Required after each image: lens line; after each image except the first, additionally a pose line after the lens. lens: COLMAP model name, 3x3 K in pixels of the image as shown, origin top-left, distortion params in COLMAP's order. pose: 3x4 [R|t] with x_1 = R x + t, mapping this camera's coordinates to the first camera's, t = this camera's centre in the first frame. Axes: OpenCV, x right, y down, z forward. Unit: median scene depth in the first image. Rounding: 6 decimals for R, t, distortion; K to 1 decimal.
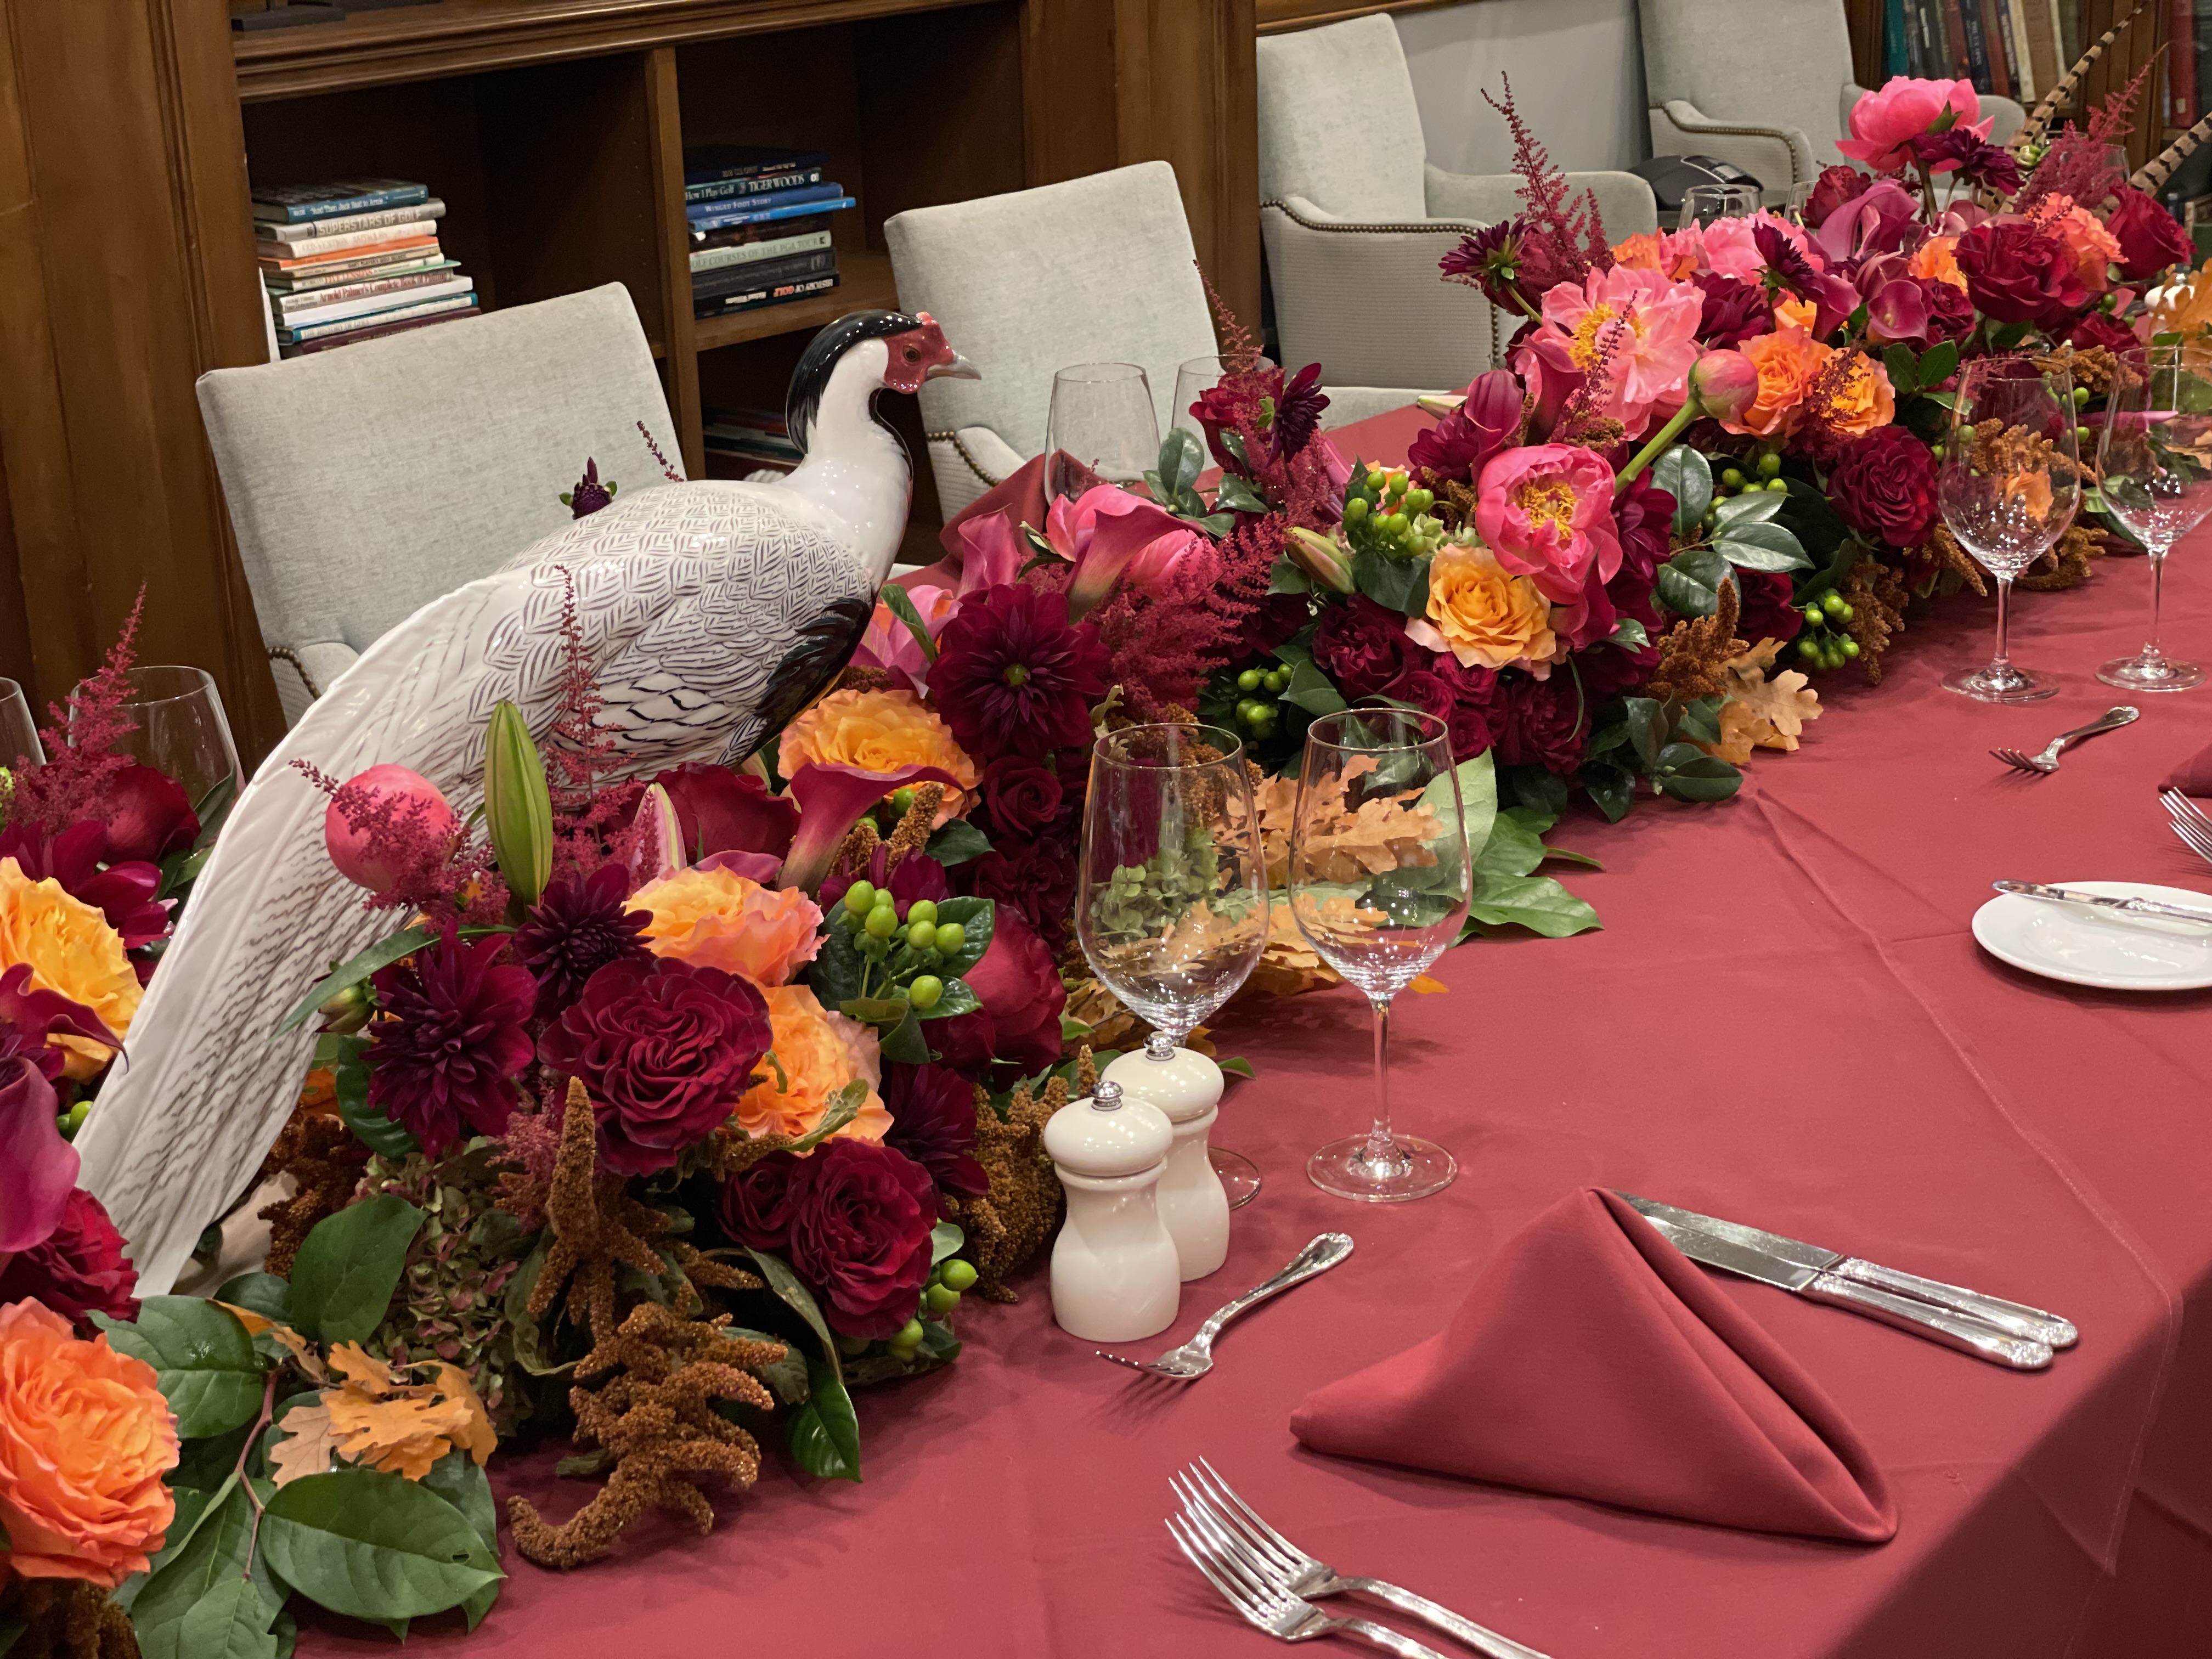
lens RADIAL K [[3378.8, 0, 1108.6], [0, 3378.8, 832.8], [0, 0, 1]] dist [-0.043134, 0.000000]
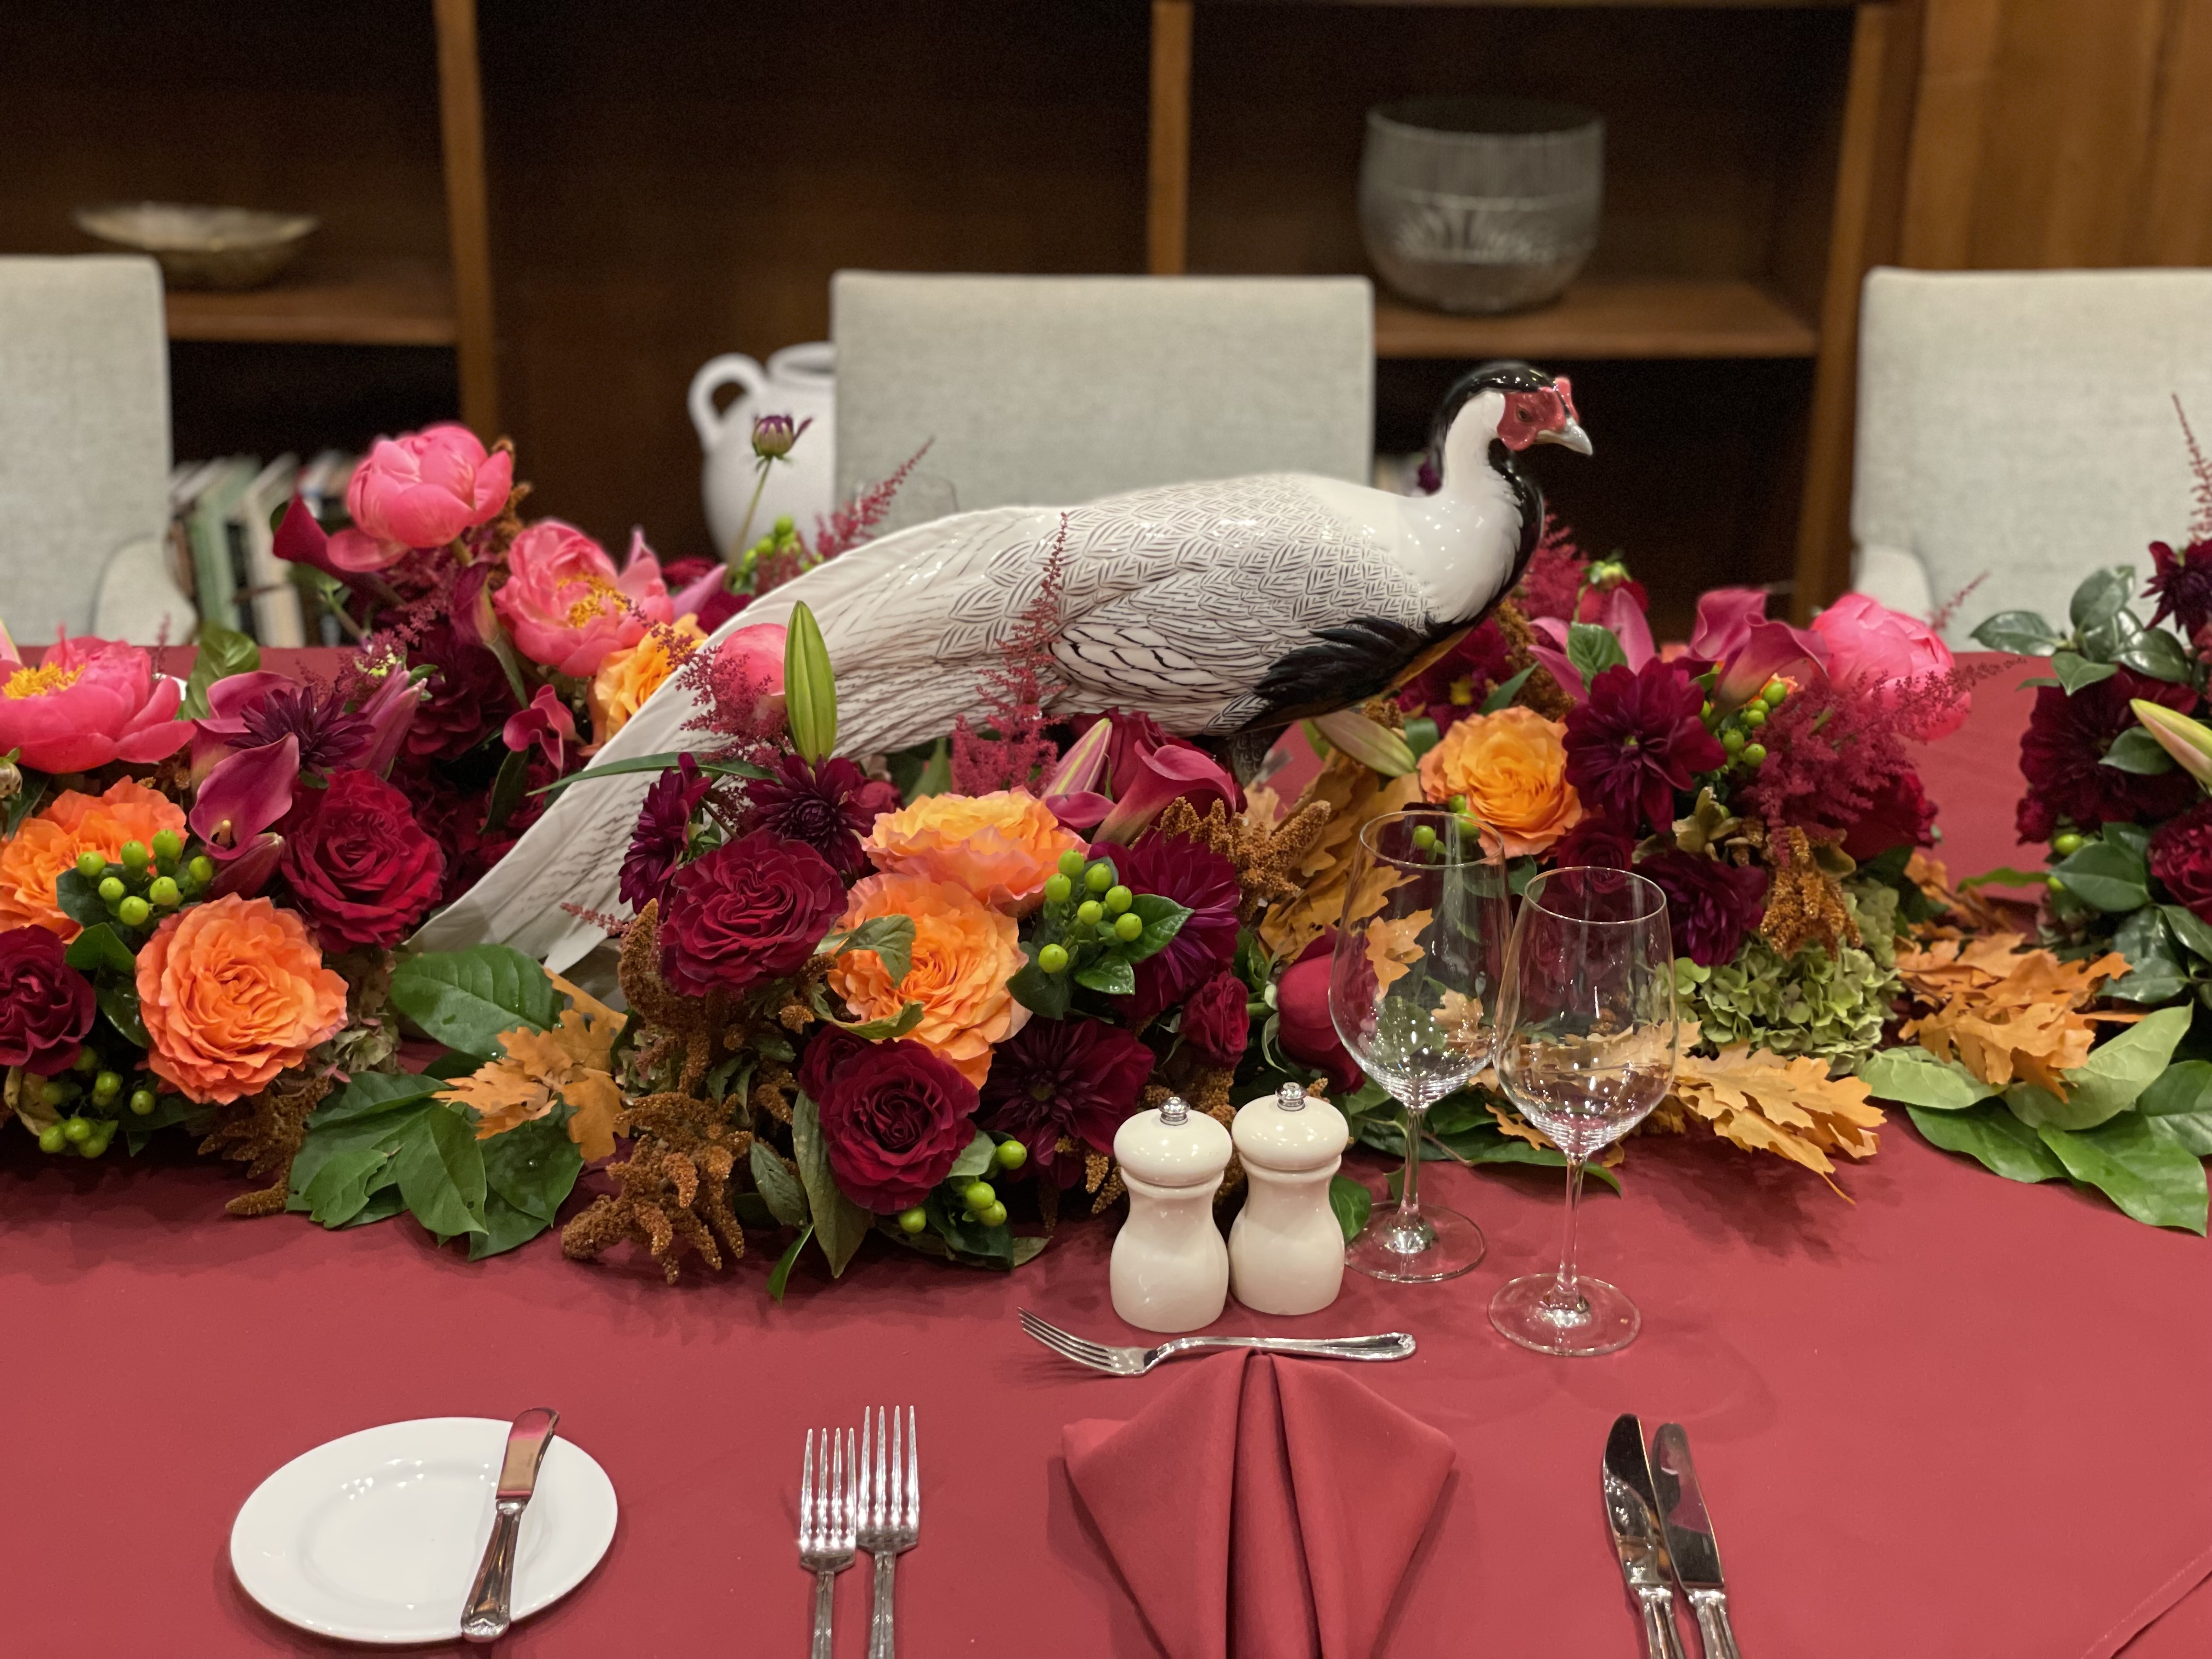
lens RADIAL K [[3378.8, 0, 1107.0], [0, 3378.8, 827.3], [0, 0, 1]] dist [-0.043134, 0.000000]
pose [[0.631830, 0.334029, -0.699439, 0.671567], [-0.279672, 0.939835, 0.196197, -0.202391], [0.722893, 0.071650, 0.687234, 0.210865]]
